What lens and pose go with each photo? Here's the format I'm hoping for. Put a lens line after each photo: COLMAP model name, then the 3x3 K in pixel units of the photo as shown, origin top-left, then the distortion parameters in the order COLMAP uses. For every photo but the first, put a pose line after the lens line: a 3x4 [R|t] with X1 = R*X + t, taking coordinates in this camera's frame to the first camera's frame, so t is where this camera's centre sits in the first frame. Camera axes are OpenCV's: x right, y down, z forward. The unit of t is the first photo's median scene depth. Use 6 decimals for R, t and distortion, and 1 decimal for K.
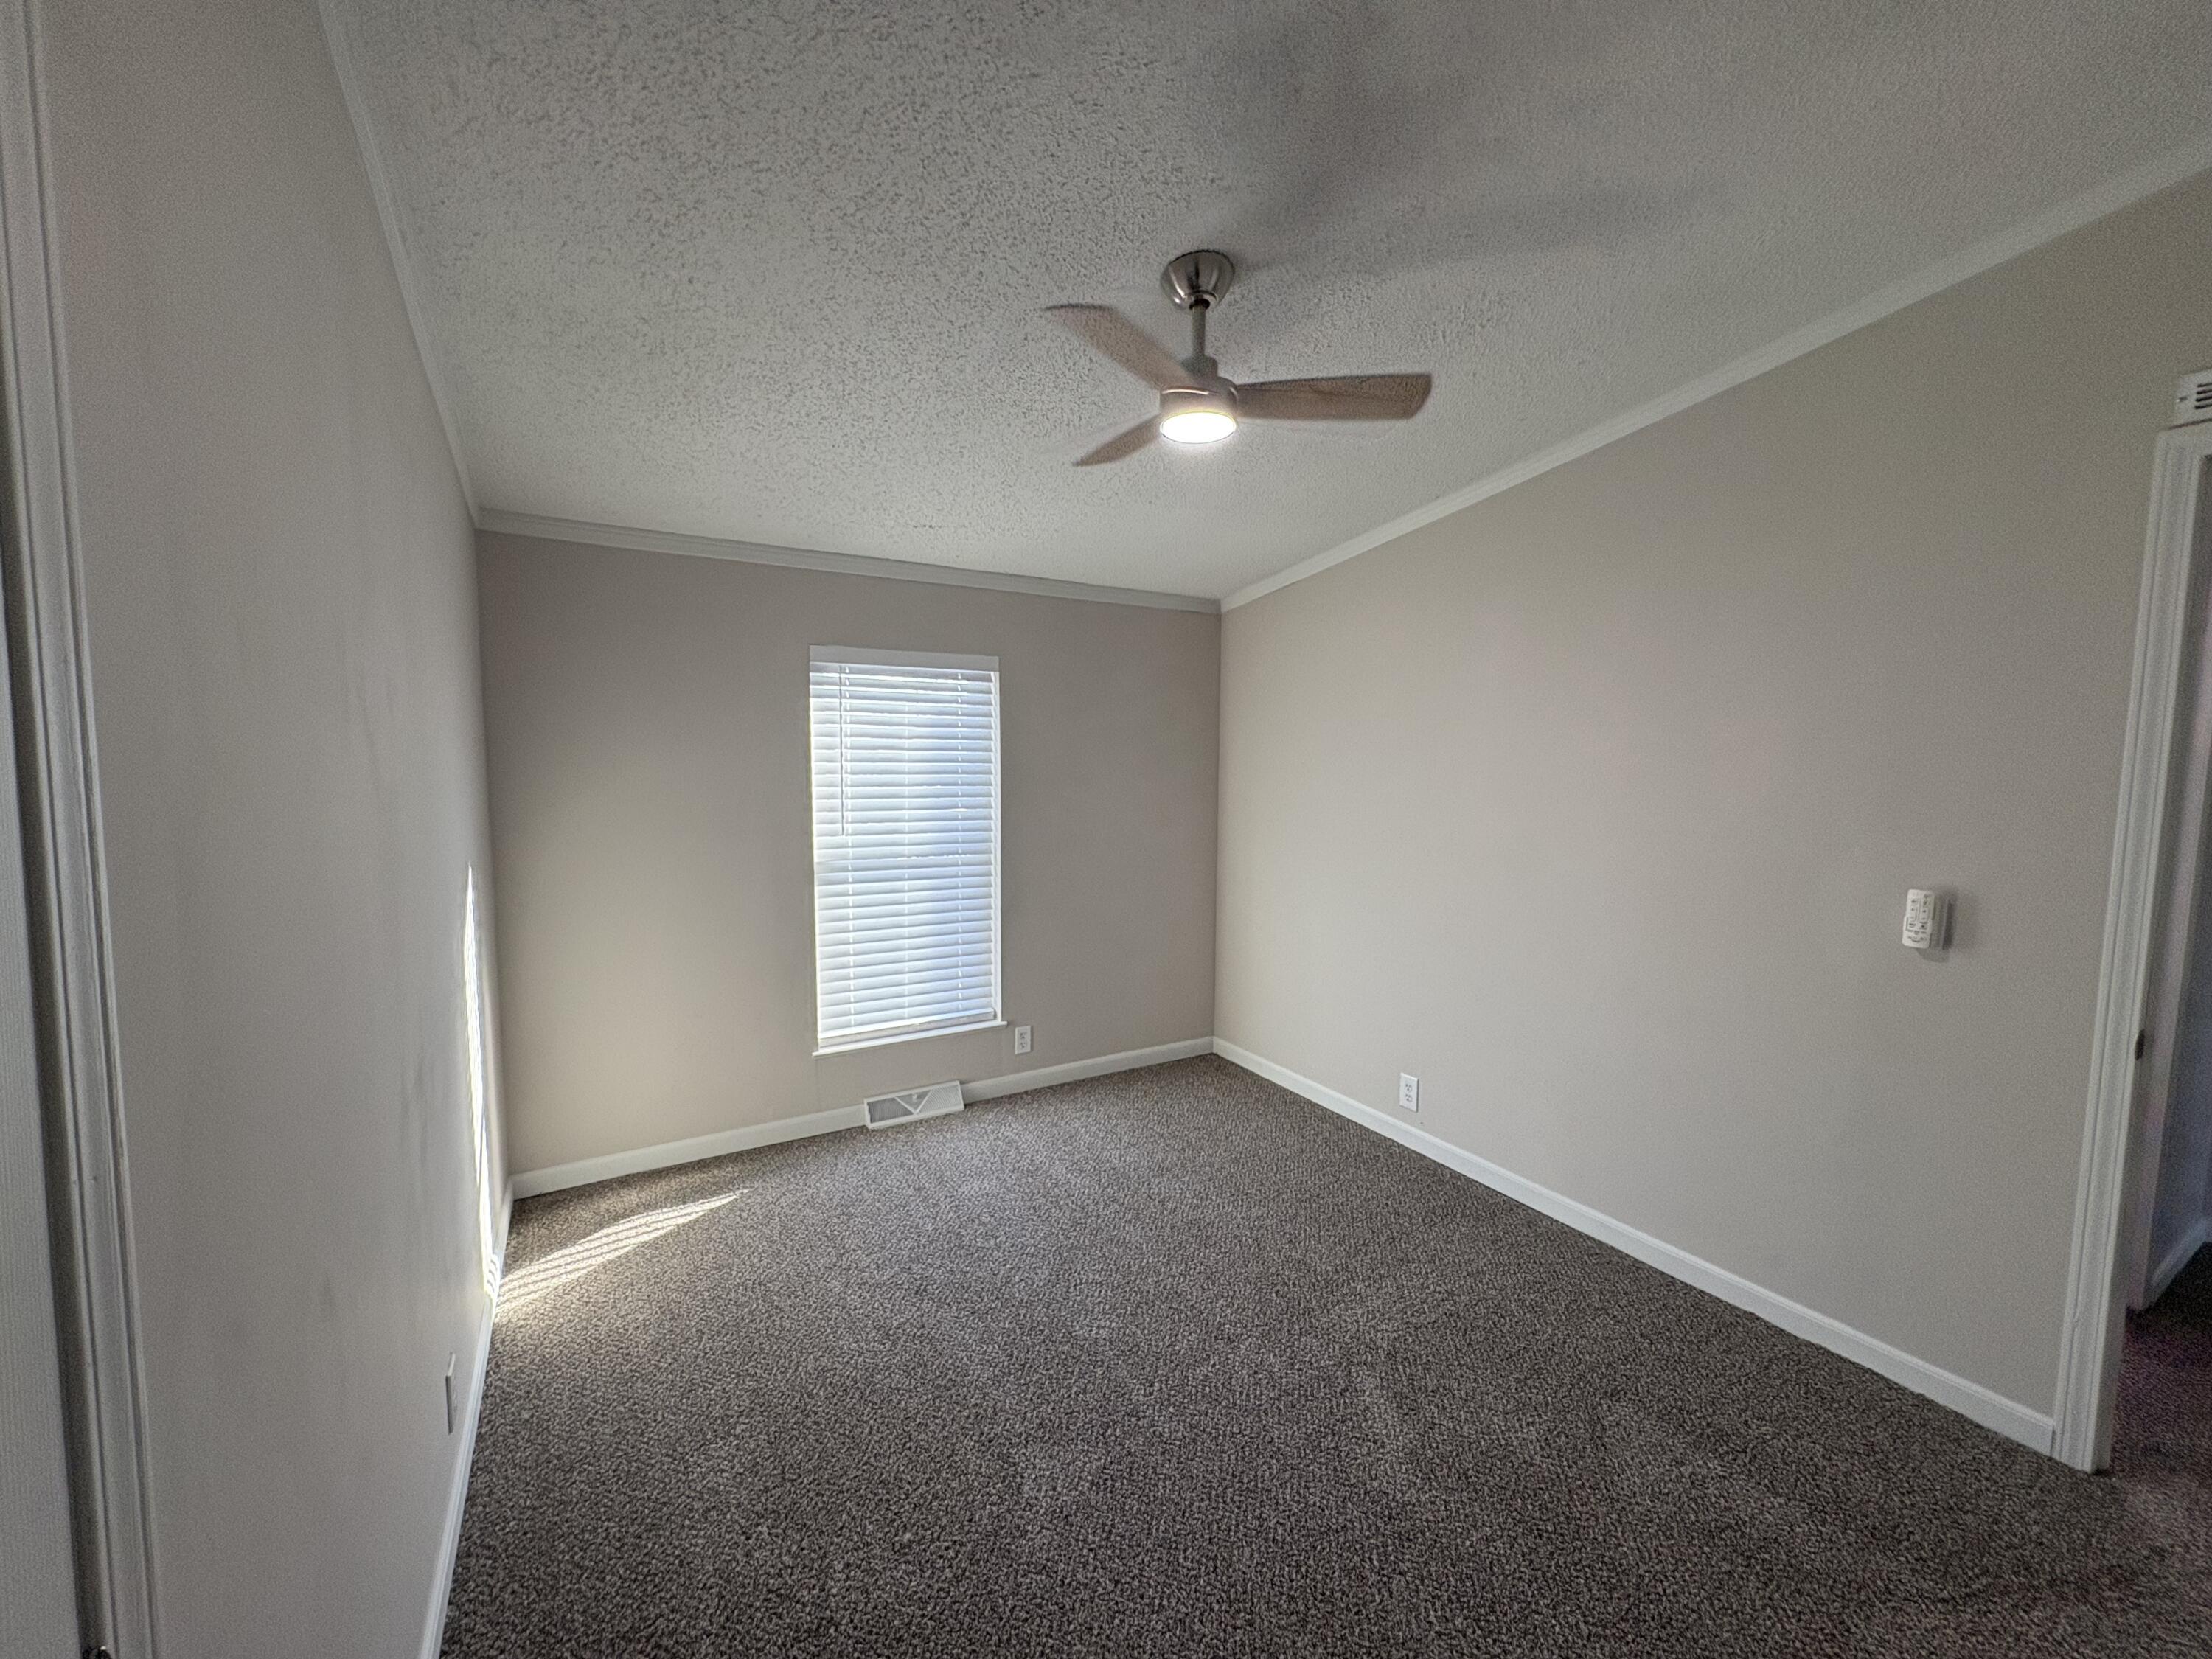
lens RADIAL K [[896.0, 0, 1106.0], [0, 896.0, 829.5], [0, 0, 1]] dist [0.018146, 0.000010]
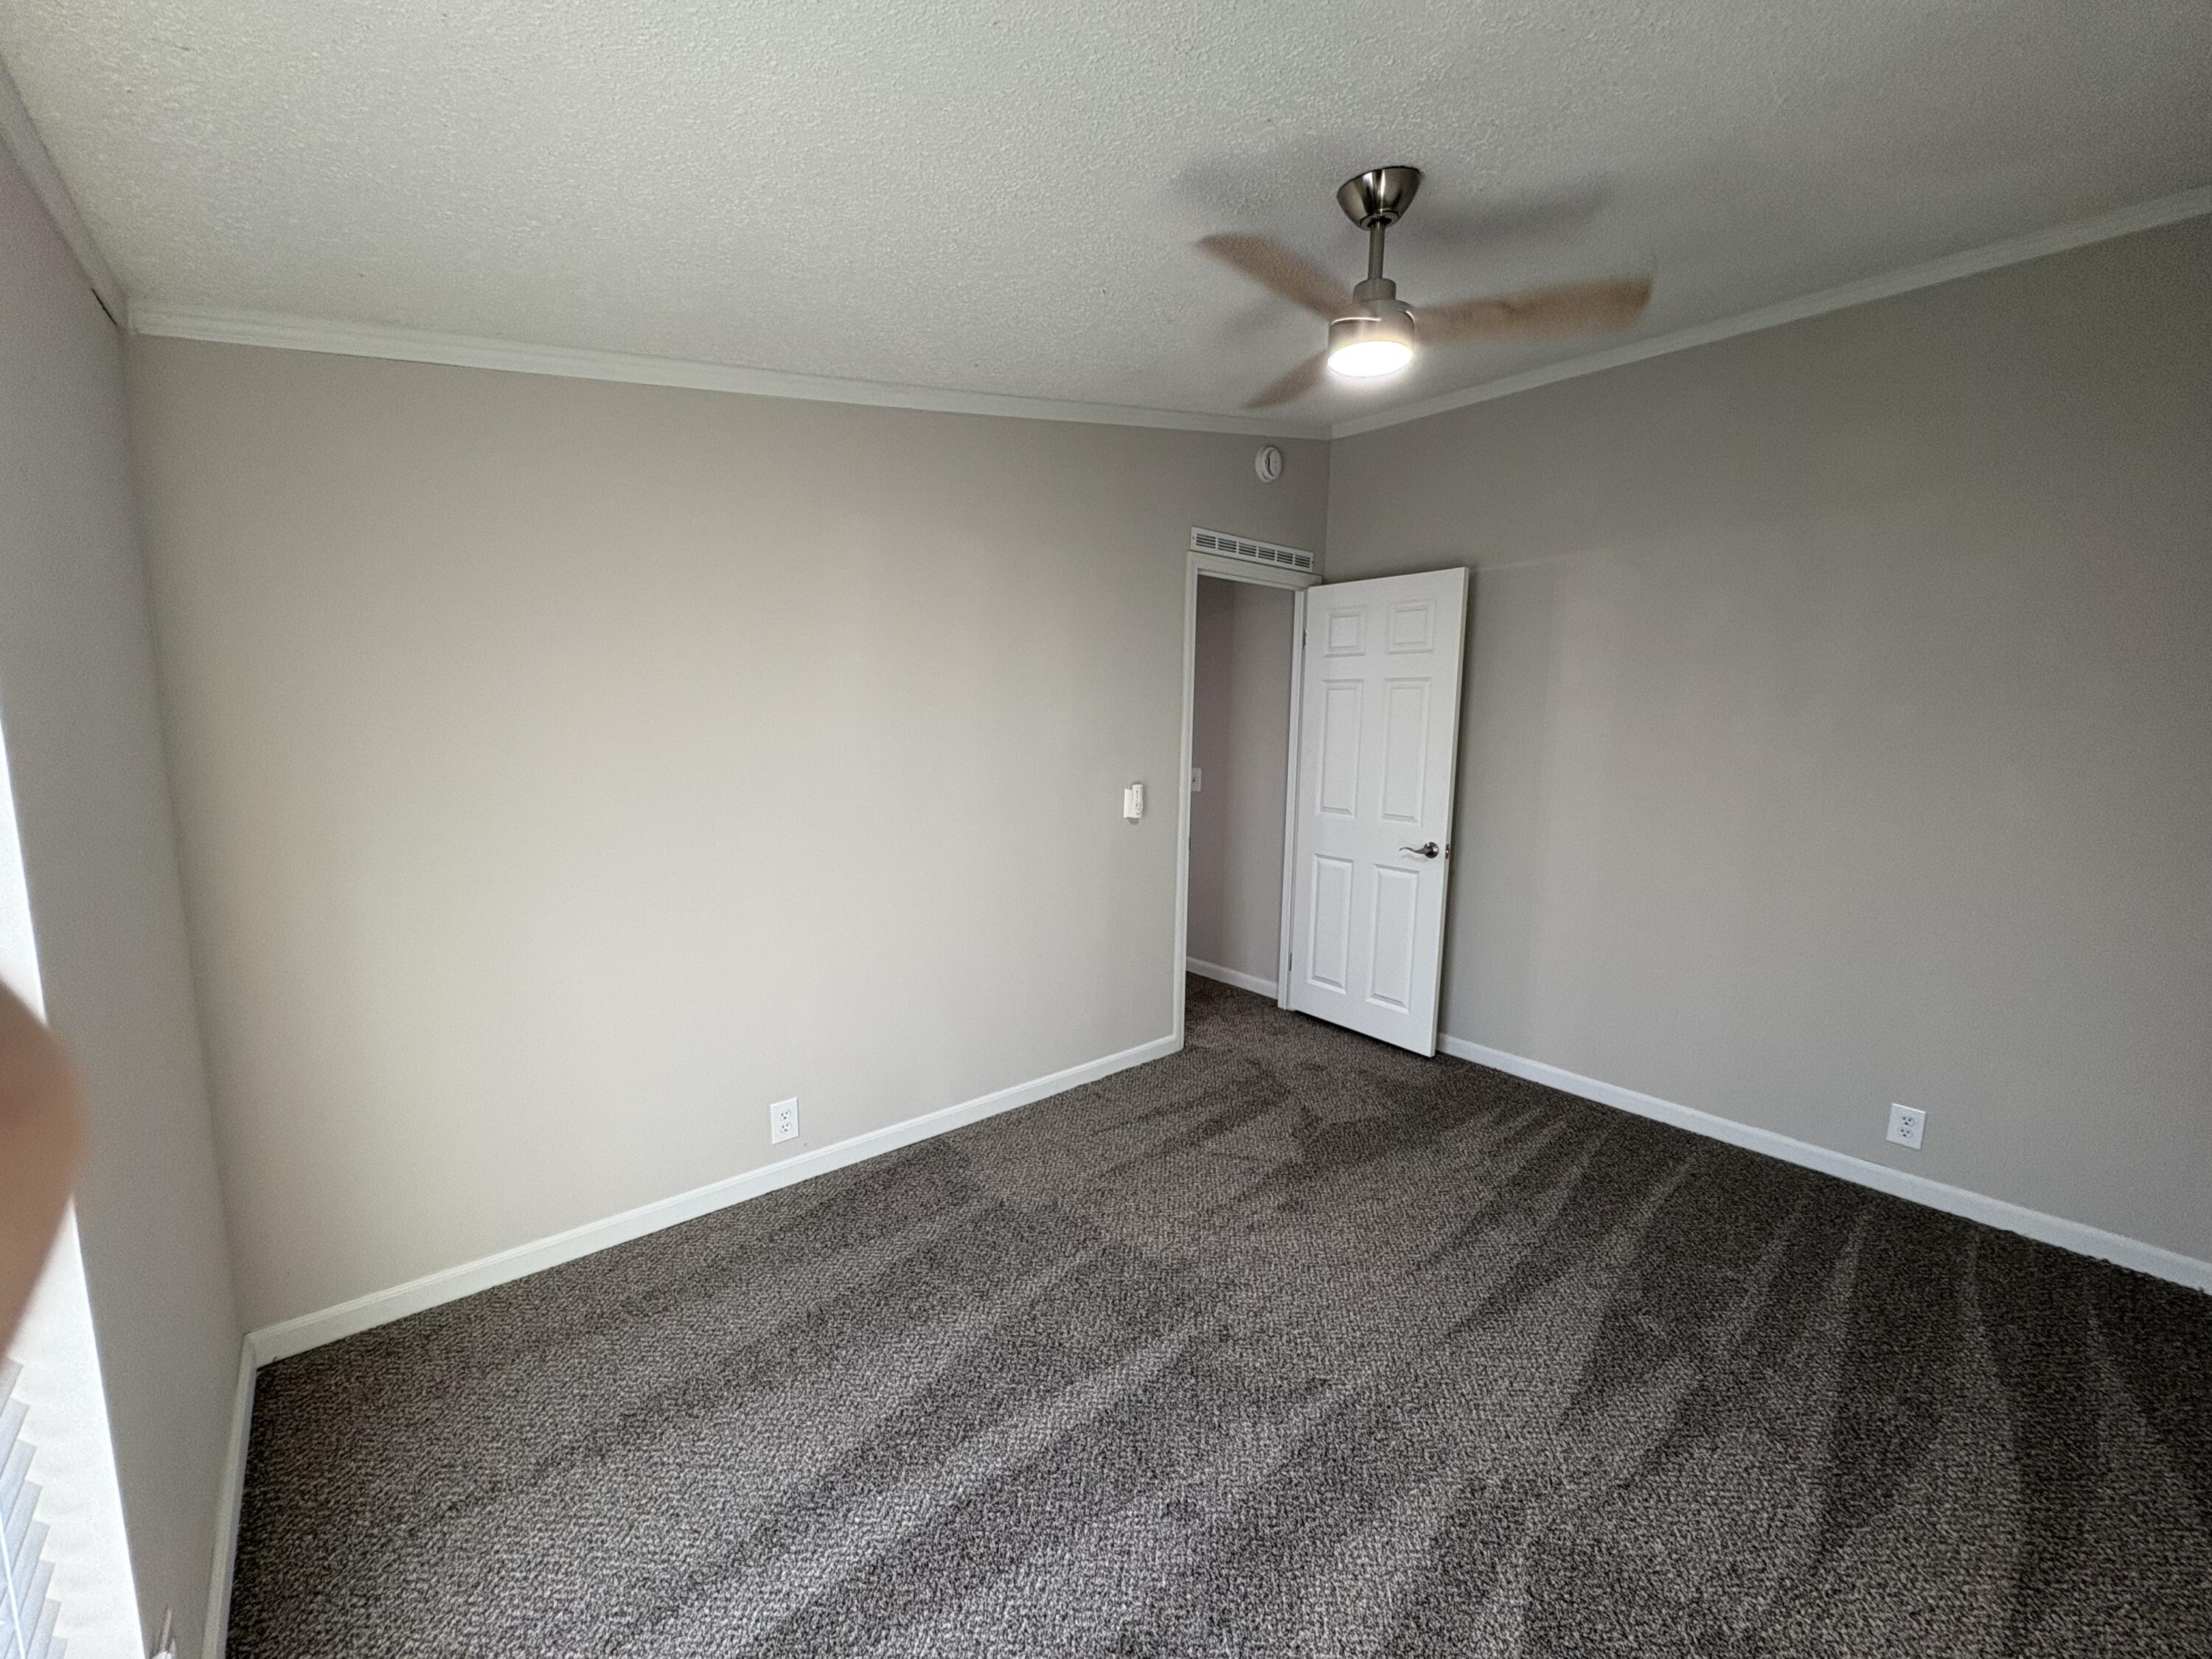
lens RADIAL K [[896.0, 0, 1106.0], [0, 896.0, 829.5], [0, 0, 1]] dist [0.018146, 0.000010]
pose [[-0.178118, -0.145711, 0.973161, -0.707307], [0.068408, 0.984749, 0.159967, -0.117055], [-0.981628, 0.095065, -0.165433, 1.247493]]
